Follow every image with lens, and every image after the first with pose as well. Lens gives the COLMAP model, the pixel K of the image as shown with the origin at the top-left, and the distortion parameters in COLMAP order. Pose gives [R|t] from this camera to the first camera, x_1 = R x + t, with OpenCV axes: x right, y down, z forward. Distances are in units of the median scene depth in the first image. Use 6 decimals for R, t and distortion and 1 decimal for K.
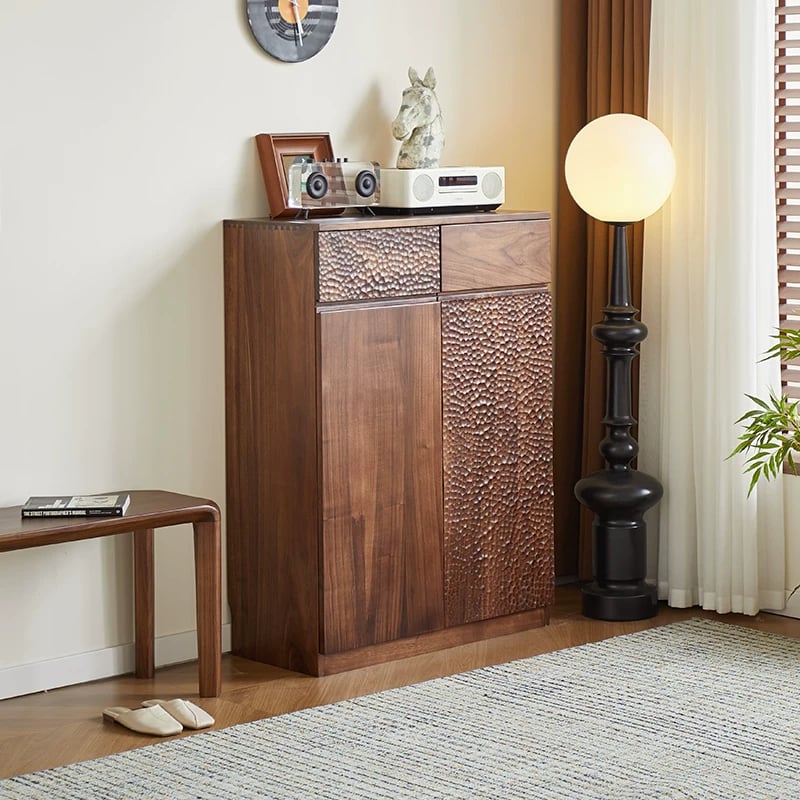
lens RADIAL K [[2294.8, 0, 400.0], [0, 2294.8, 400.0], [0, 0, 1]] dist [-0.061989, -0.787029]
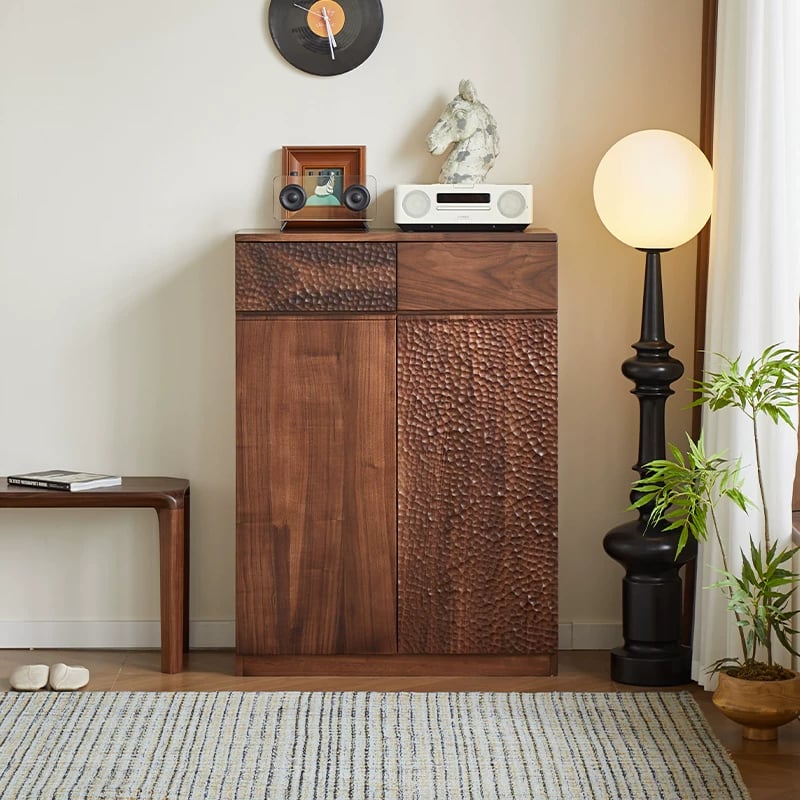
lens RADIAL K [[2294.8, 0, 400.0], [0, 2294.8, 400.0], [0, 0, 1]] dist [-0.061989, -0.787029]
pose [[0.744136, 0.086242, -0.662438, 0.672888], [-0.089535, 0.995560, 0.029035, -0.037559], [0.662001, 0.037705, 0.748554, 0.269881]]
